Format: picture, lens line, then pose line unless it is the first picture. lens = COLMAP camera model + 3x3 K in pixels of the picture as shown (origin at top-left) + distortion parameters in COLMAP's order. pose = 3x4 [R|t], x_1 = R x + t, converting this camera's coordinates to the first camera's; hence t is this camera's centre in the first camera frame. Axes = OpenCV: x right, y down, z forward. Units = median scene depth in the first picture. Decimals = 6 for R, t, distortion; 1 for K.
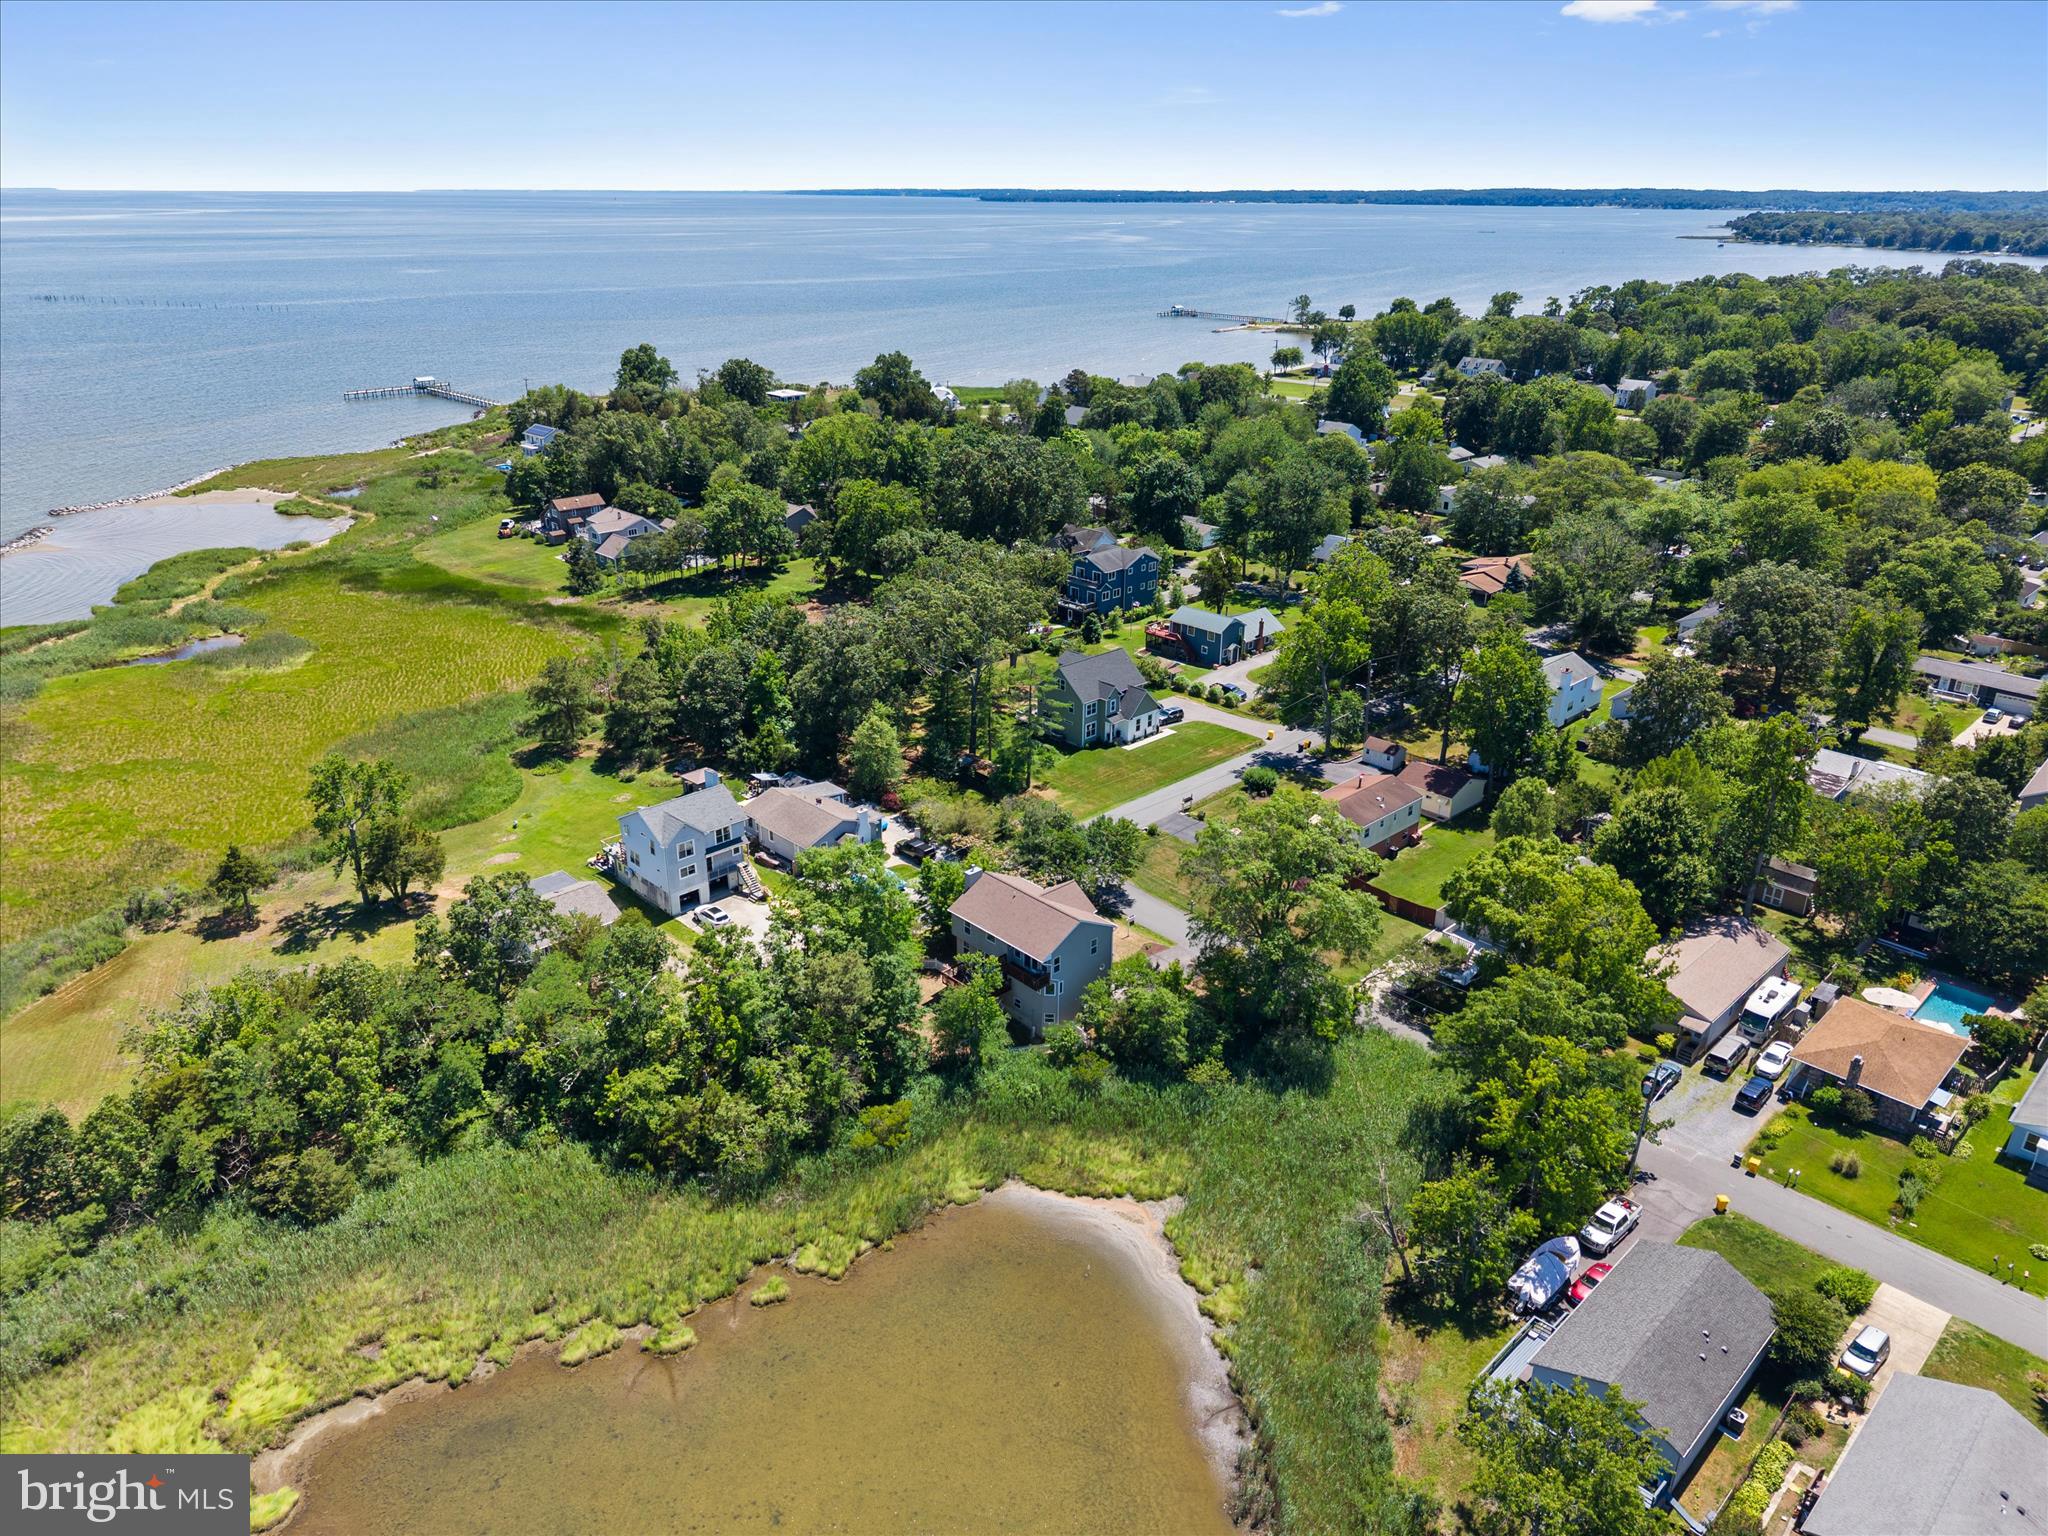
lens RADIAL K [[1371.3, 0, 1009.3], [0, 1371.3, 784.9], [0, 0, 1]] dist [0.033048, -0.031015]
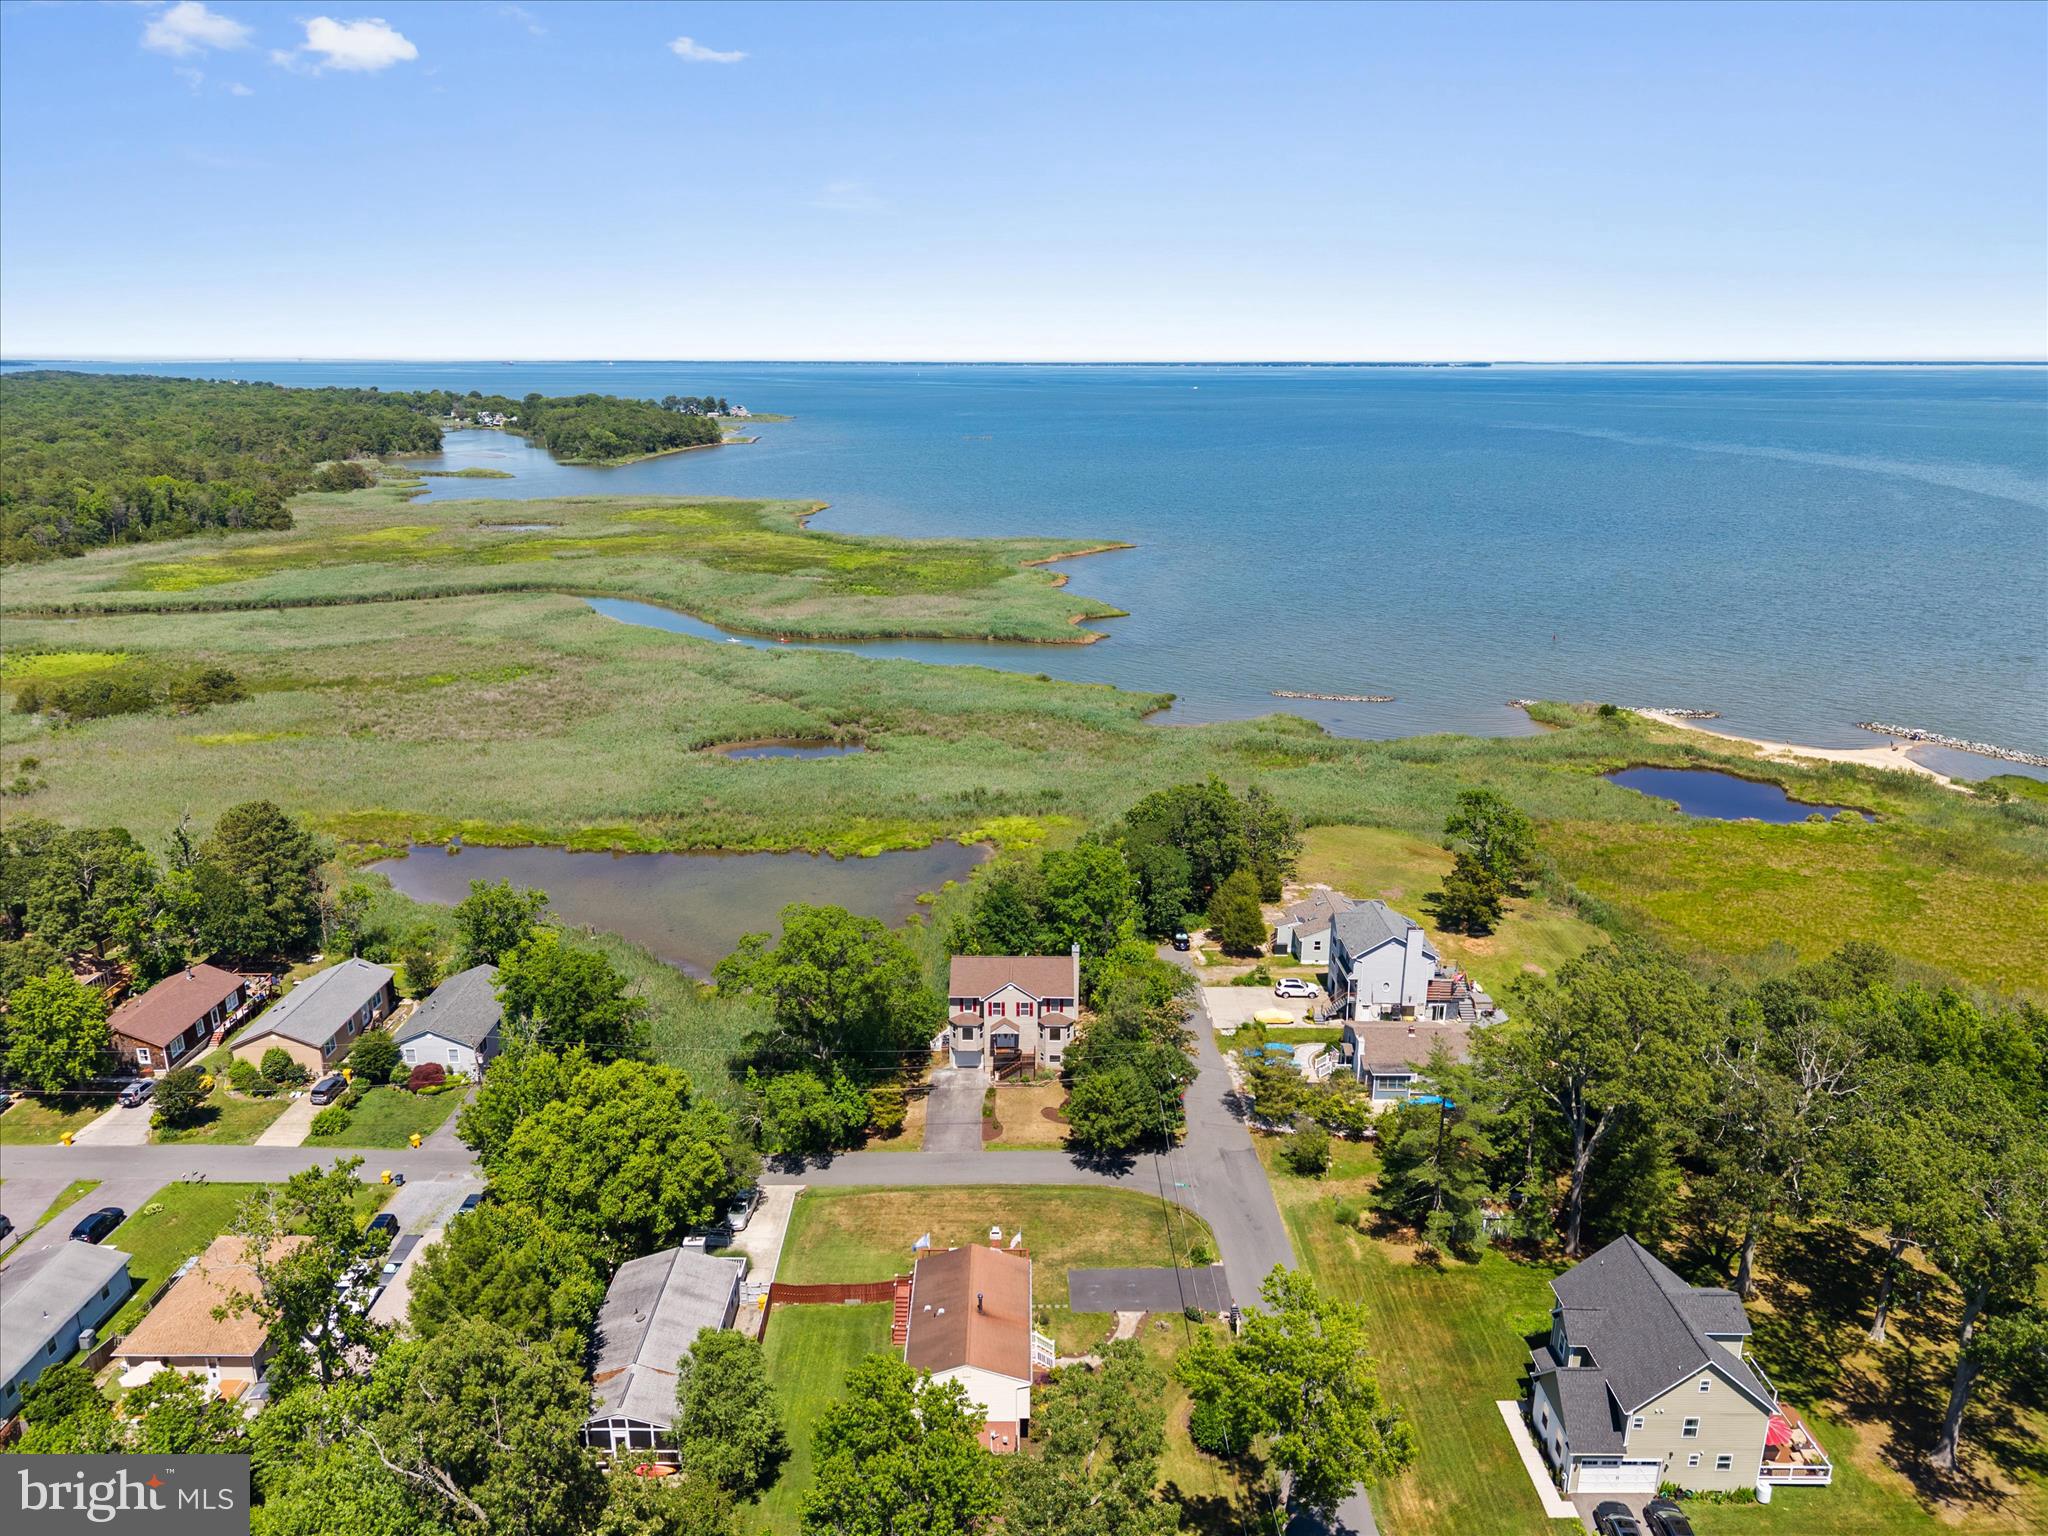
lens RADIAL K [[1371.3, 0, 1018.8], [0, 1371.3, 753.0], [0, 0, 1]] dist [0.033048, -0.031015]
pose [[-0.686857, 0.194883, -0.700178, 0.526559], [-0.293091, 0.807300, 0.512214, -0.434911], [0.665076, 0.557034, -0.497381, 0.996085]]
